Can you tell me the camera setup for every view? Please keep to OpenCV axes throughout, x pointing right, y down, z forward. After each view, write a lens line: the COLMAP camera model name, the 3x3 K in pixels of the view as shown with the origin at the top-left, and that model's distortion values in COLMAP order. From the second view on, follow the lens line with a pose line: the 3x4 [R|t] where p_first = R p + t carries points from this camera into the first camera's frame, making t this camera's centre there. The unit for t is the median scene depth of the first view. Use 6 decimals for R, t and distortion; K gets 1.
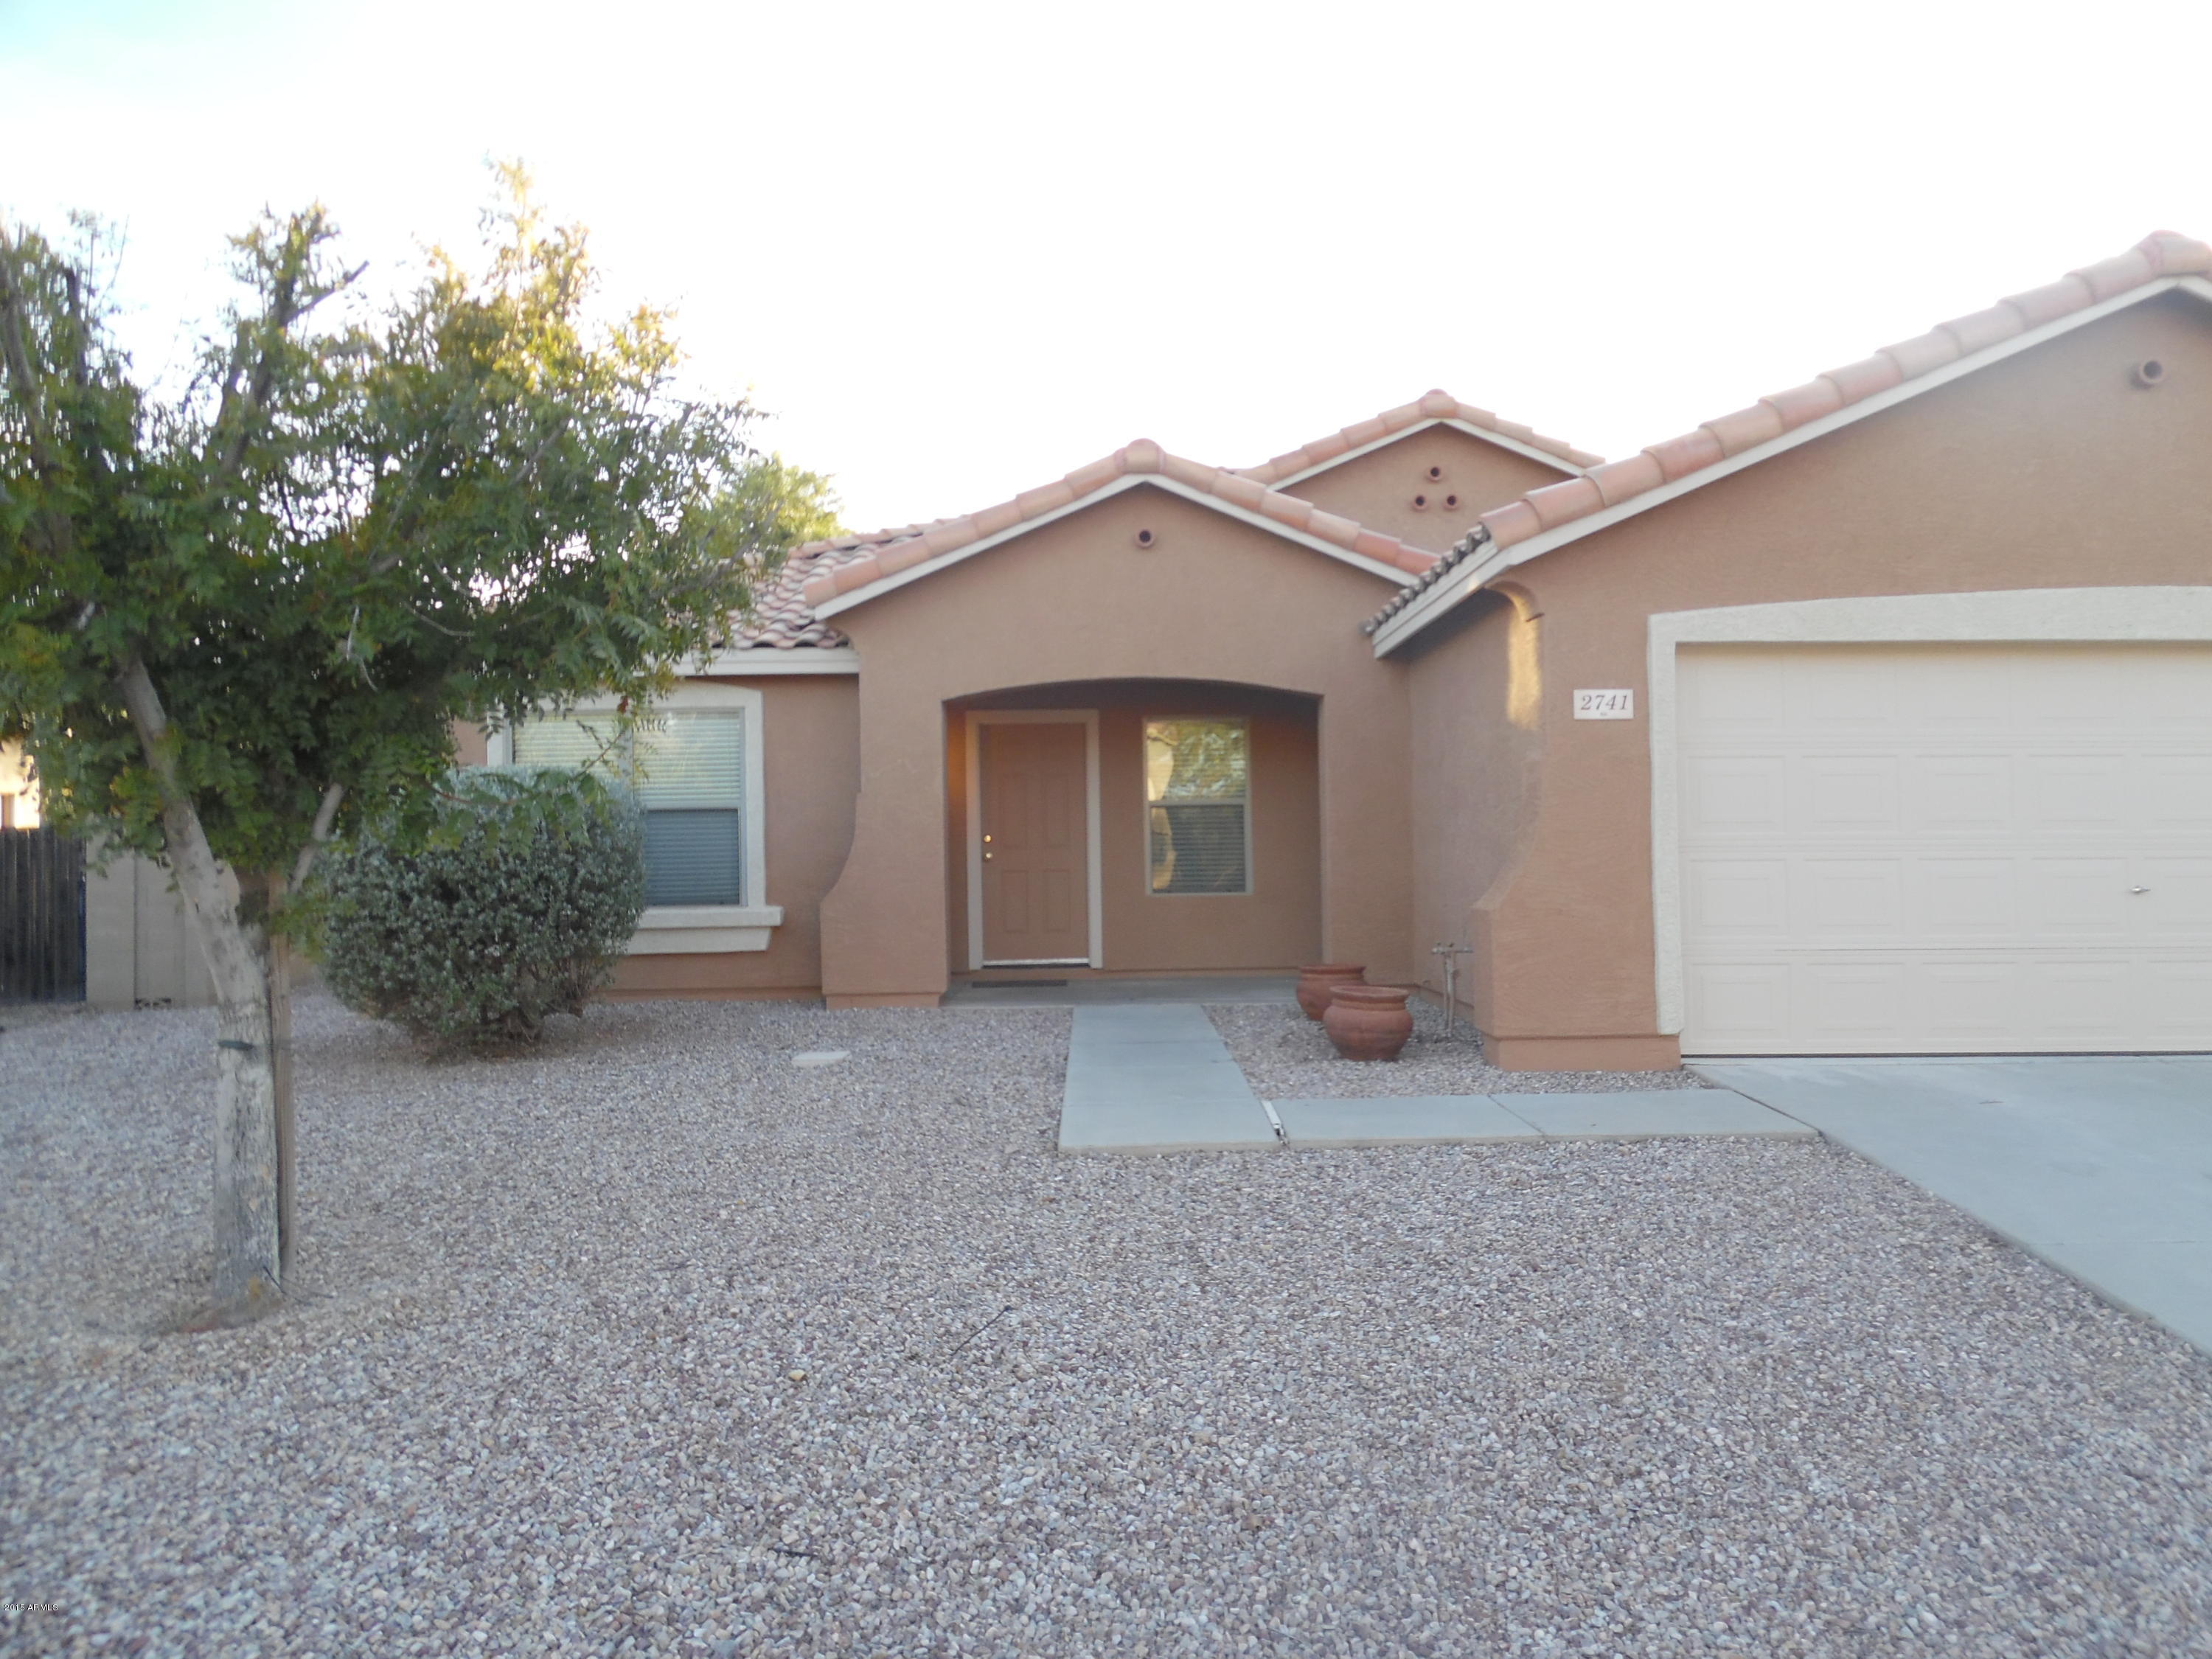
lens RADIAL K [[1561.6, 0, 1106.0], [0, 1561.6, 829.5], [0, 0, 1]] dist [0.021029, -0.002688]
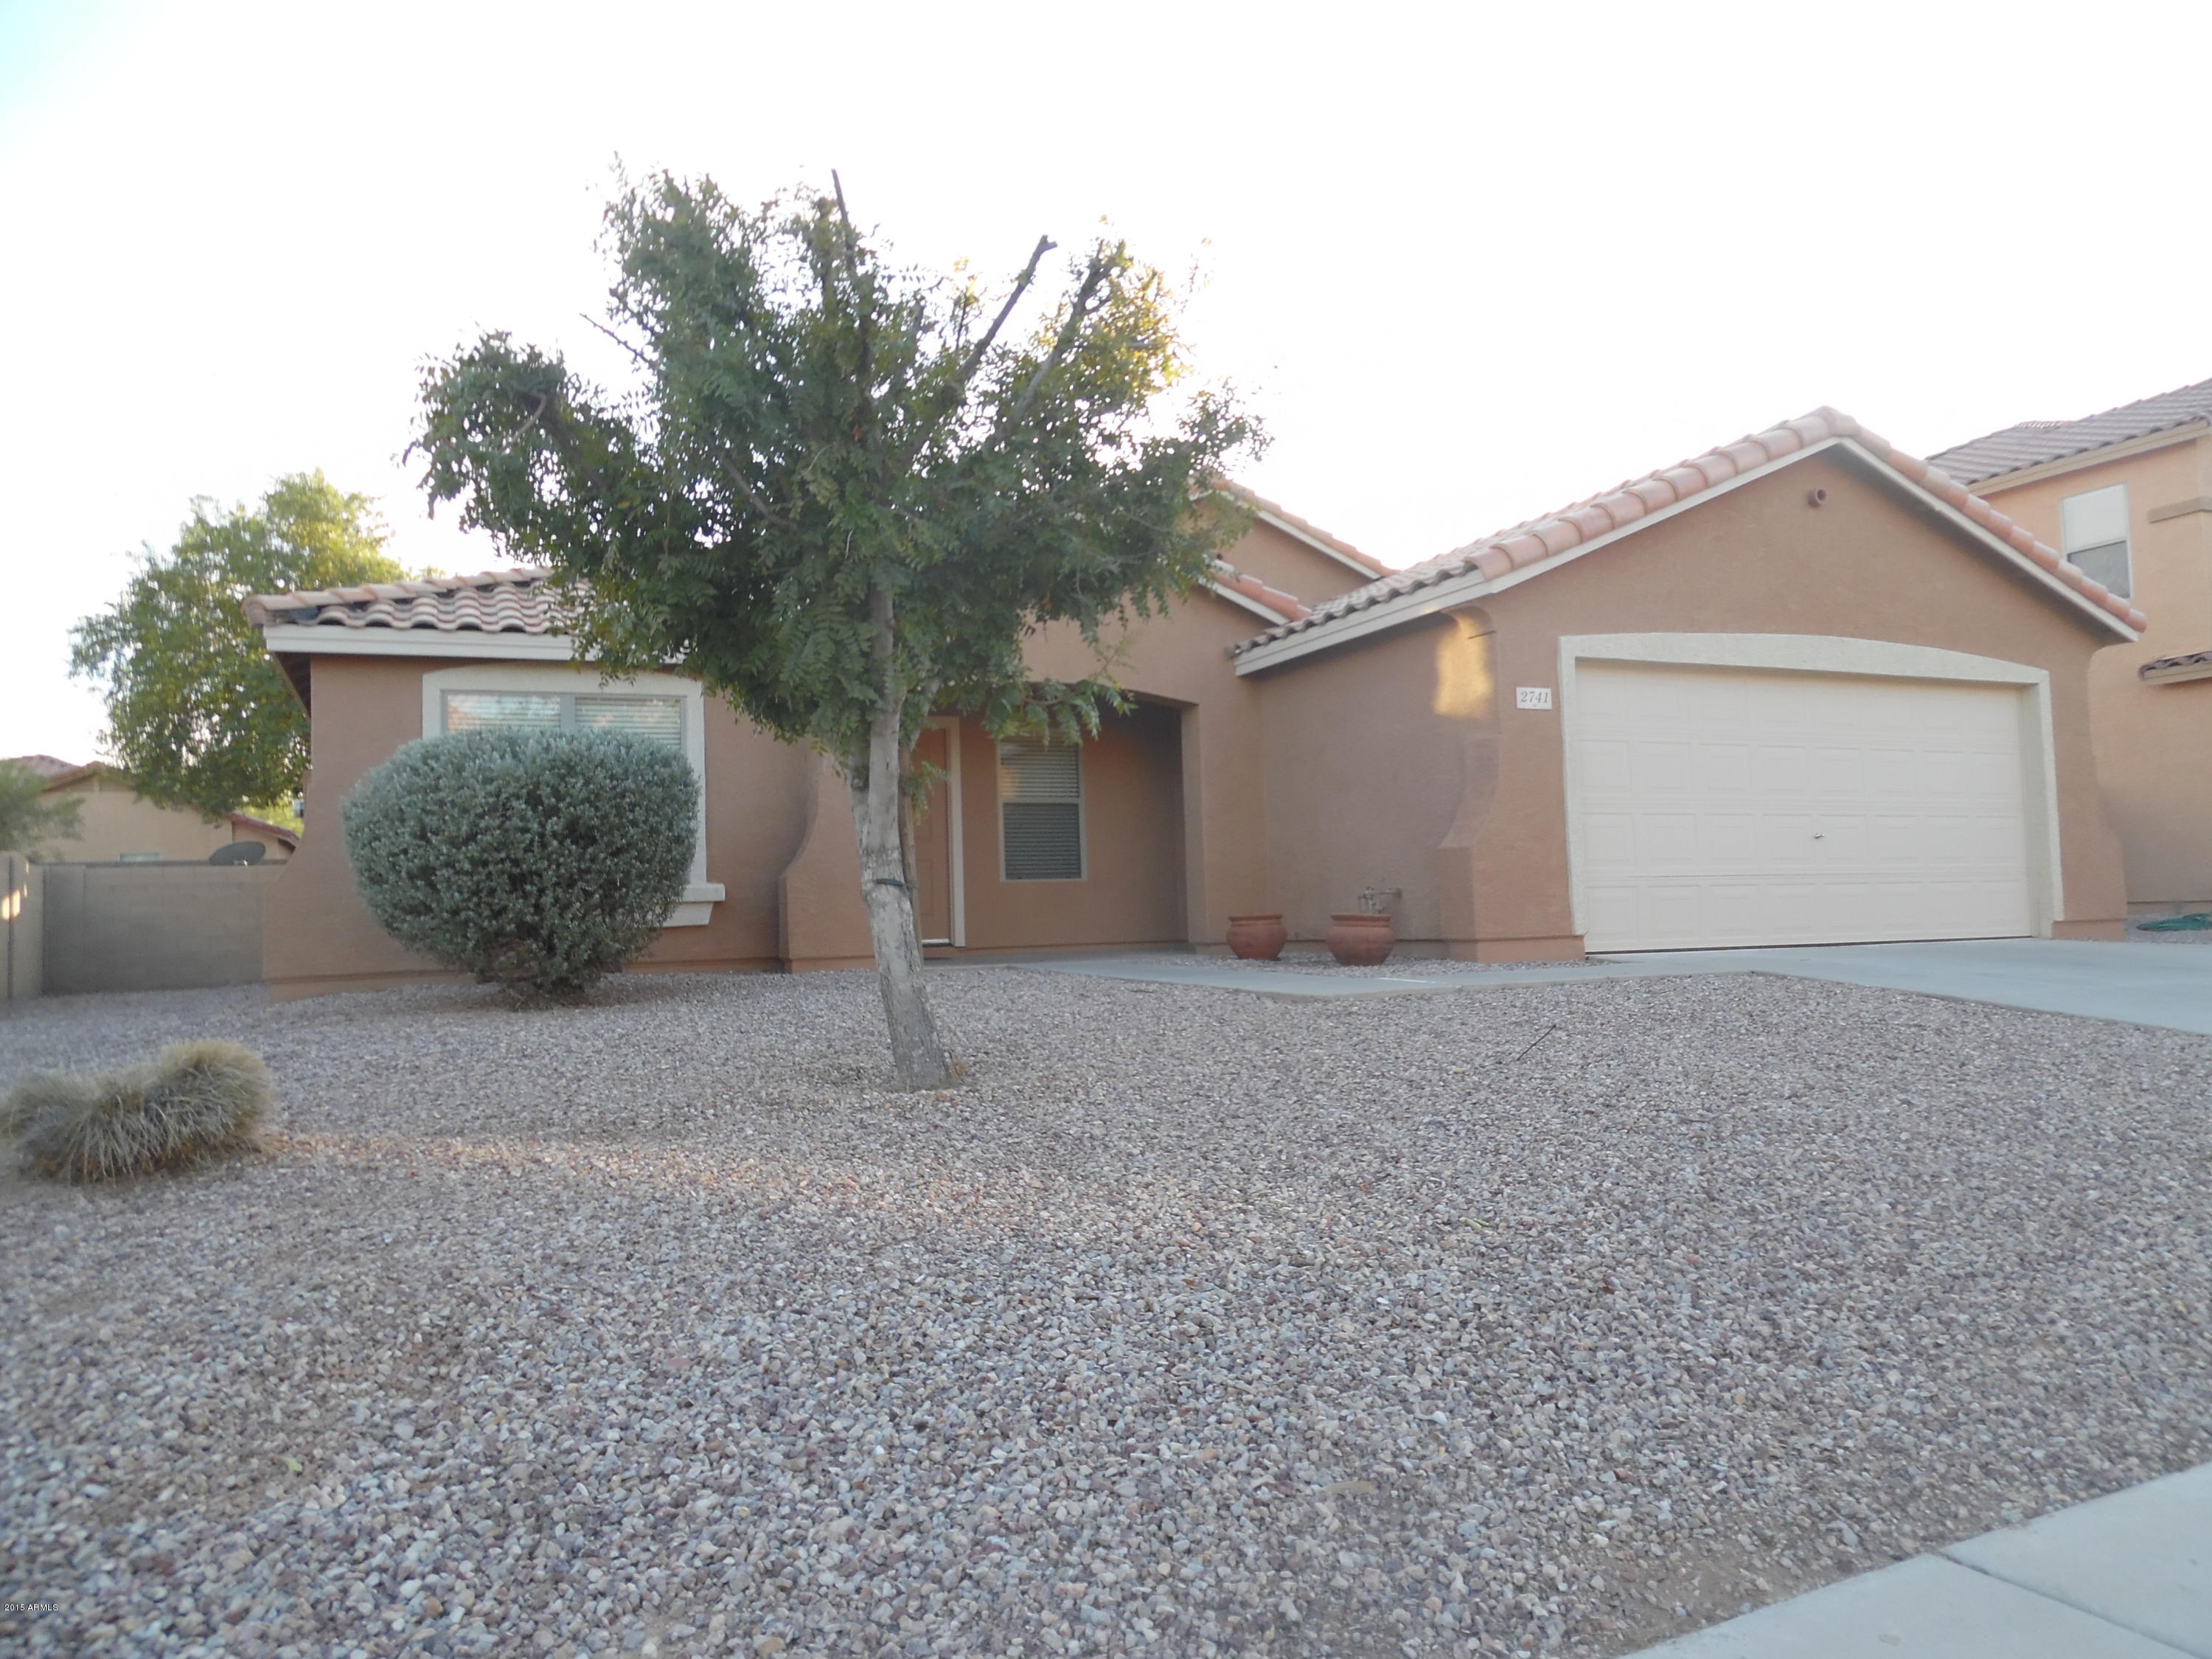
lens RADIAL K [[1564.8, 0, 1106.0], [0, 1564.8, 829.5], [0, 0, 1]] dist [0.099577, 0.000739]
pose [[0.918916, 0.011570, 0.394284, -0.574791], [0.009926, 0.998575, -0.052436, 0.104649], [-0.394329, 0.052098, 0.917492, -0.129350]]
